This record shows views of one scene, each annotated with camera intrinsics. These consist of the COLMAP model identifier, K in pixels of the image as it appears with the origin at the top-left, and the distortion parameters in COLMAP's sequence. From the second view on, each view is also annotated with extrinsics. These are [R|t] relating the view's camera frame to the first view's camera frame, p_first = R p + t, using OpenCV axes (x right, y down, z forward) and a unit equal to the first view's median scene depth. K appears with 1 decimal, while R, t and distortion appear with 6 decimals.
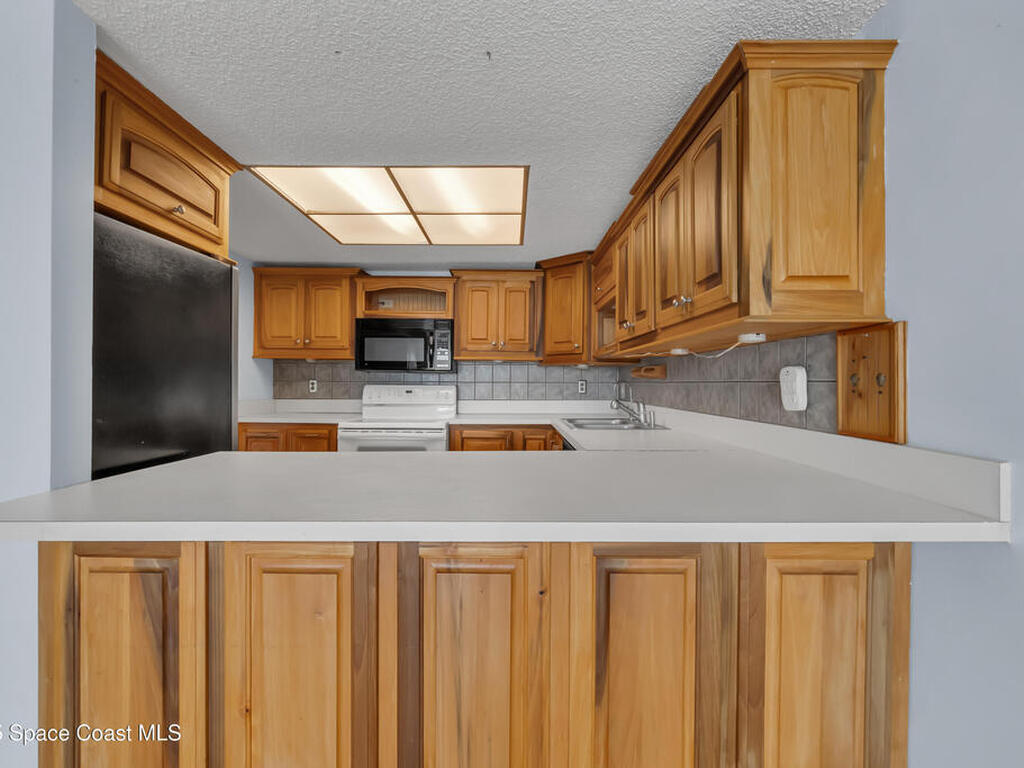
lens RADIAL K [[498.0, 0, 519.6], [0, 498.0, 382.5], [0, 0, 1]] dist [-0.007320, 0.000733]
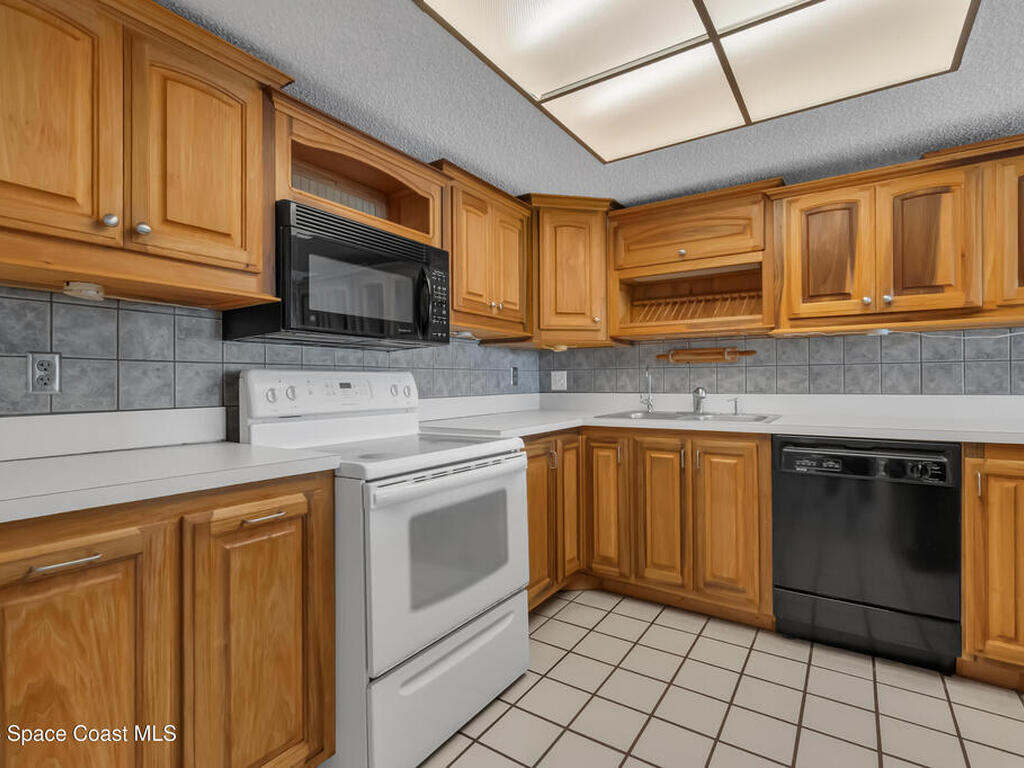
lens RADIAL K [[498.0, 0, 515.6], [0, 498.0, 379.6], [0, 0, 1]] dist [-0.007320, 0.000733]
pose [[0.571556, -0.005228, 0.820547, -0.547523], [0.010378, 0.999946, -0.000858, 0.015829], [-0.820498, 0.009006, 0.571579, 0.625155]]
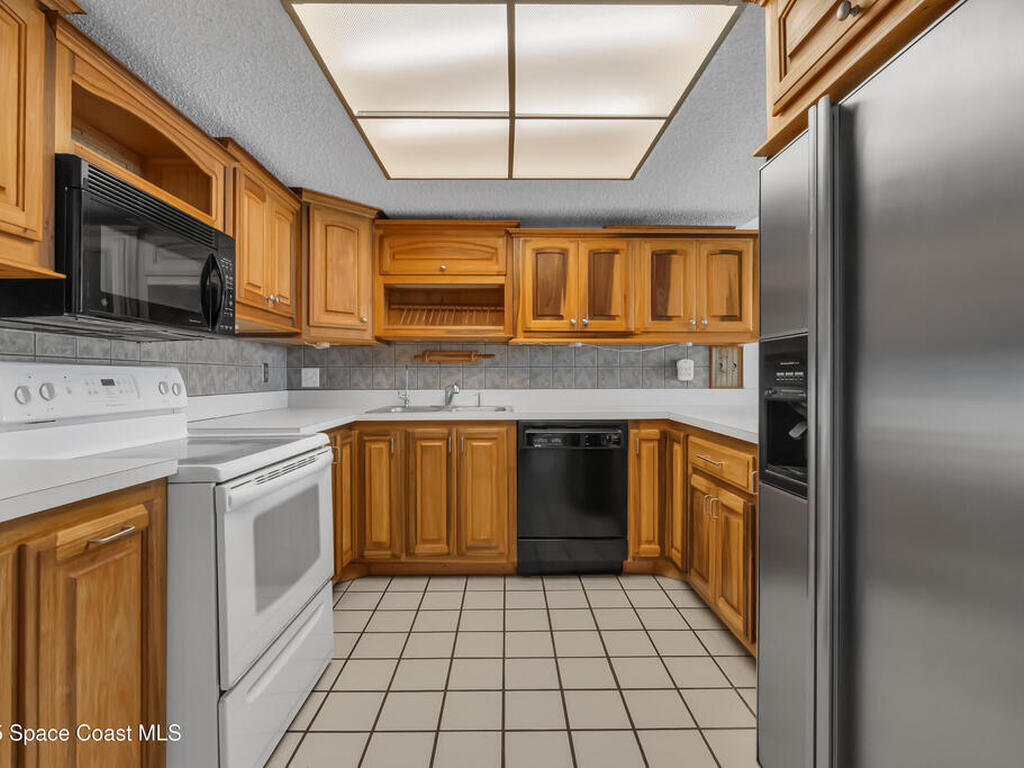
lens RADIAL K [[498.0, 0, 507.9], [0, 498.0, 374.8], [0, 0, 1]] dist [-0.007320, 0.000733]
pose [[0.010319, 0.001204, 0.999946, -0.644887], [0.002419, 0.999996, -0.001229, 0.014600], [-0.999944, 0.002431, 0.010316, 0.713467]]
